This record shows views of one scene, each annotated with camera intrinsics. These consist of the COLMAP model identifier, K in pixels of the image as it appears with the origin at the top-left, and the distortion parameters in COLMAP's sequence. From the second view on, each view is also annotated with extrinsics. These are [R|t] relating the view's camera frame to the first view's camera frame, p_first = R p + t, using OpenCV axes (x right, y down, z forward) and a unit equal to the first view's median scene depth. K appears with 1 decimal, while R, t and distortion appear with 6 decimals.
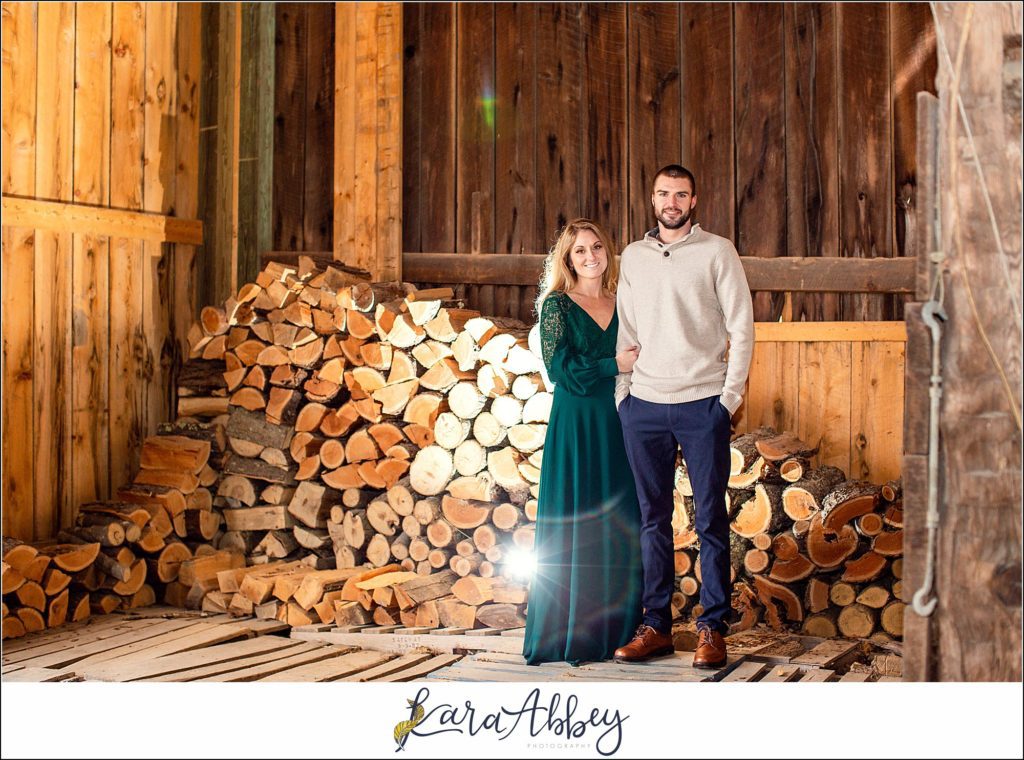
lens RADIAL K [[1474.4, 0, 510.8], [0, 1474.4, 278.3], [0, 0, 1]] dist [-0.090535, 0.192685]
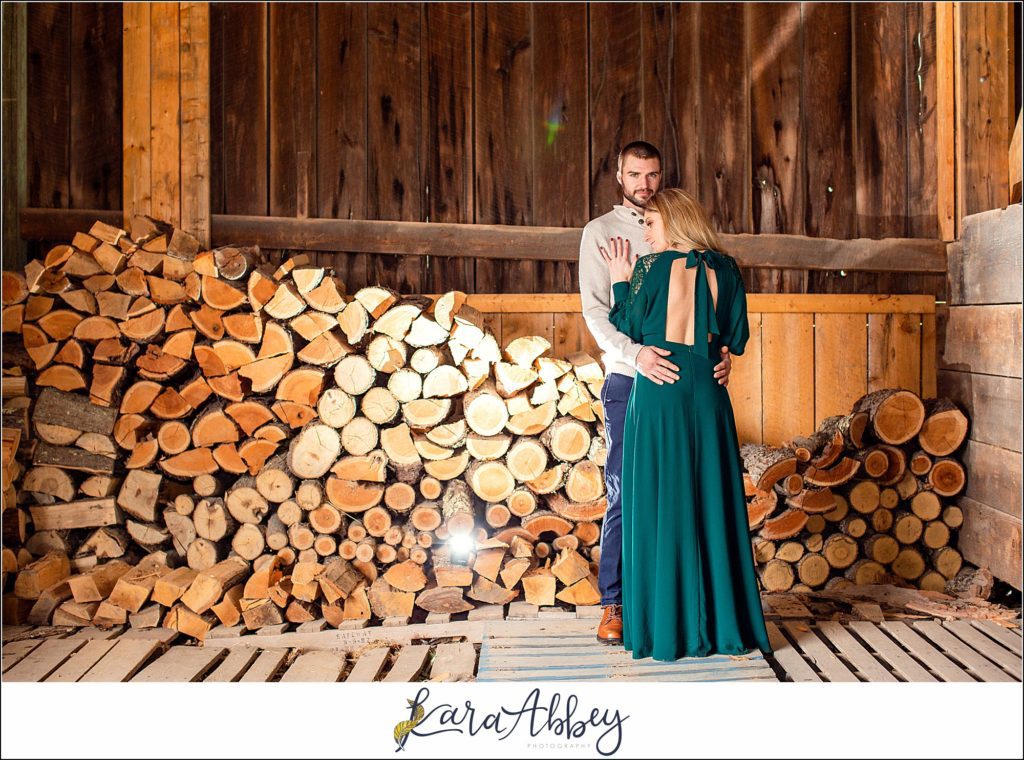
lens RADIAL K [[1474.4, 0, 510.8], [0, 1474.4, 278.3], [0, 0, 1]] dist [-0.090535, 0.192685]
pose [[0.893017, 0.009714, 0.449917, -0.350897], [-0.020614, 0.999601, 0.019333, 0.000945], [-0.449550, -0.026539, 0.892861, 0.116075]]
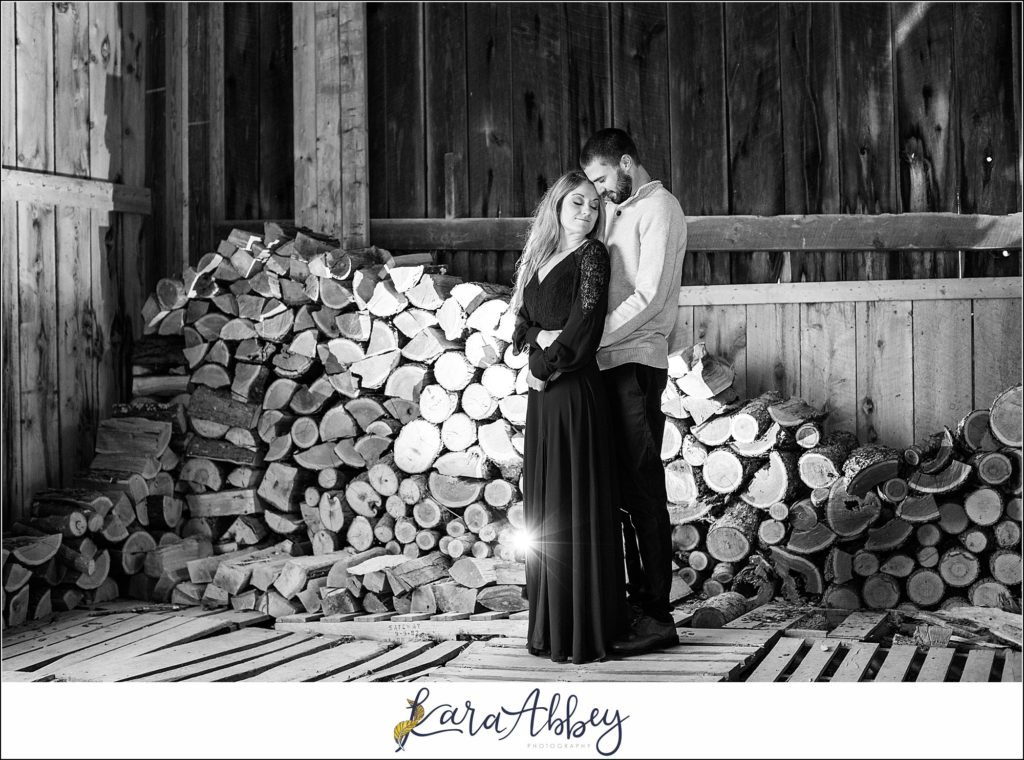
lens RADIAL K [[1474.4, 0, 510.8], [0, 1474.4, 278.3], [0, 0, 1]] dist [-0.090535, 0.192685]
pose [[0.996905, -0.015313, 0.077114, -0.063138], [0.014569, 0.999842, 0.010205, 0.013772], [-0.077258, -0.009050, 0.996970, 0.056680]]
